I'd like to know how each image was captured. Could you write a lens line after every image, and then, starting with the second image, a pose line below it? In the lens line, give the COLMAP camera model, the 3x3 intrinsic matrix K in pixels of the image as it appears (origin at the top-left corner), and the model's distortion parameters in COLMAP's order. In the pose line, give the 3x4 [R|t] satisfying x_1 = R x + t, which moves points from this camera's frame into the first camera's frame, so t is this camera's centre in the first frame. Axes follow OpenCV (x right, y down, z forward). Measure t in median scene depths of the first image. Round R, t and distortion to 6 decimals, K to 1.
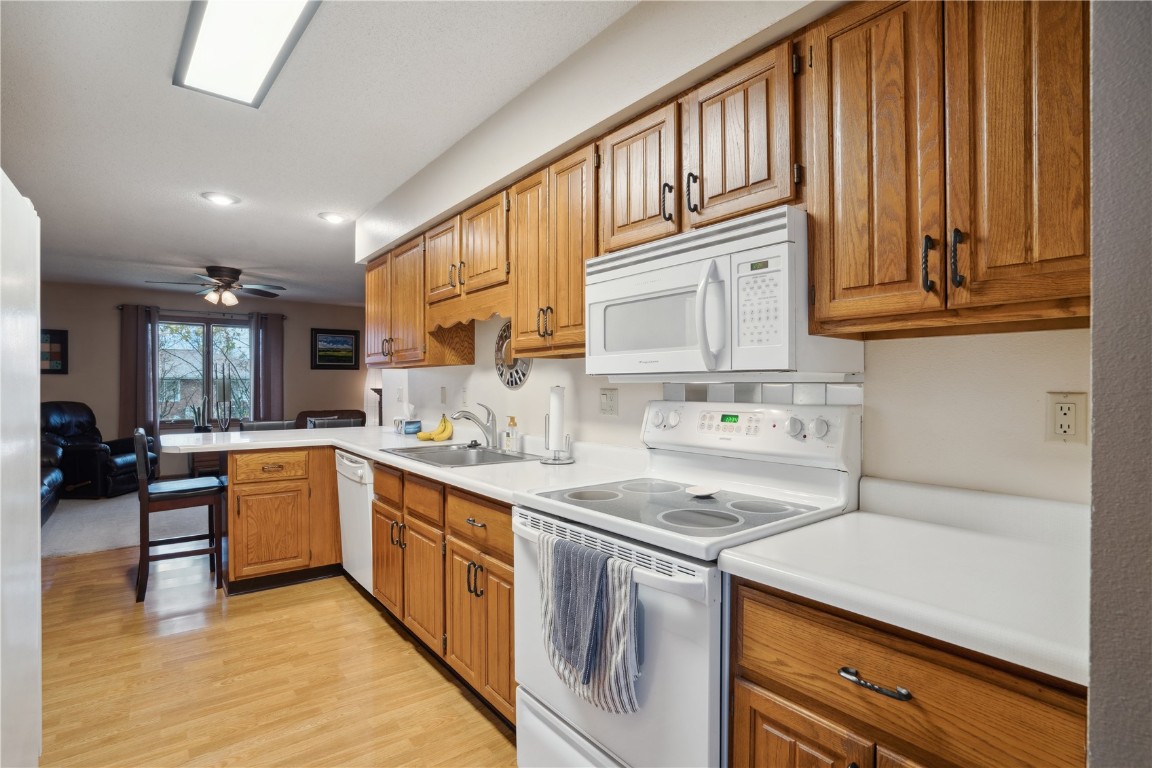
lens RADIAL K [[551.8, 0, 574.5], [0, 551.8, 383.7], [0, 0, 1]] dist [-0.011762, 0.000016]
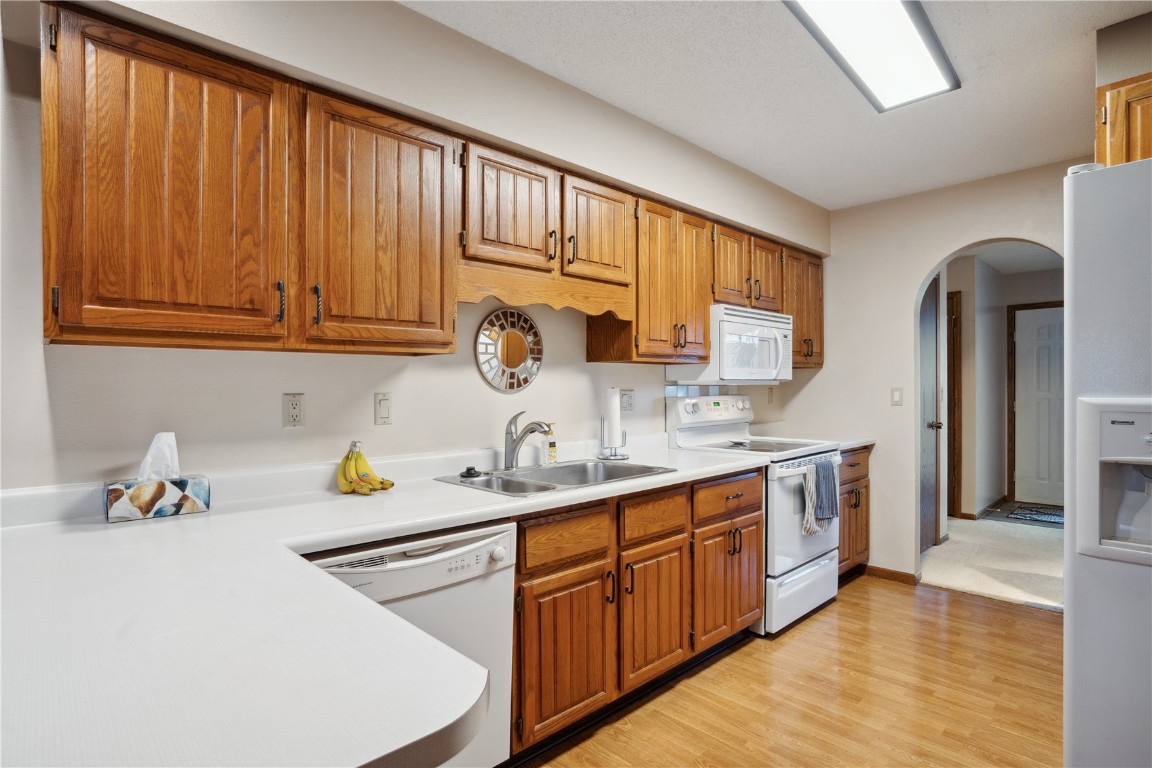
lens RADIAL K [[579.5, 0, 575.2], [0, 579.5, 386.9], [0, 0, 1]] dist [0.000186, -0.000066]
pose [[-0.084808, -0.000998, 0.996397, -1.215831], [0.002160, 0.999997, 0.001186, 0.001088], [-0.996395, 0.002252, -0.084805, 1.228485]]
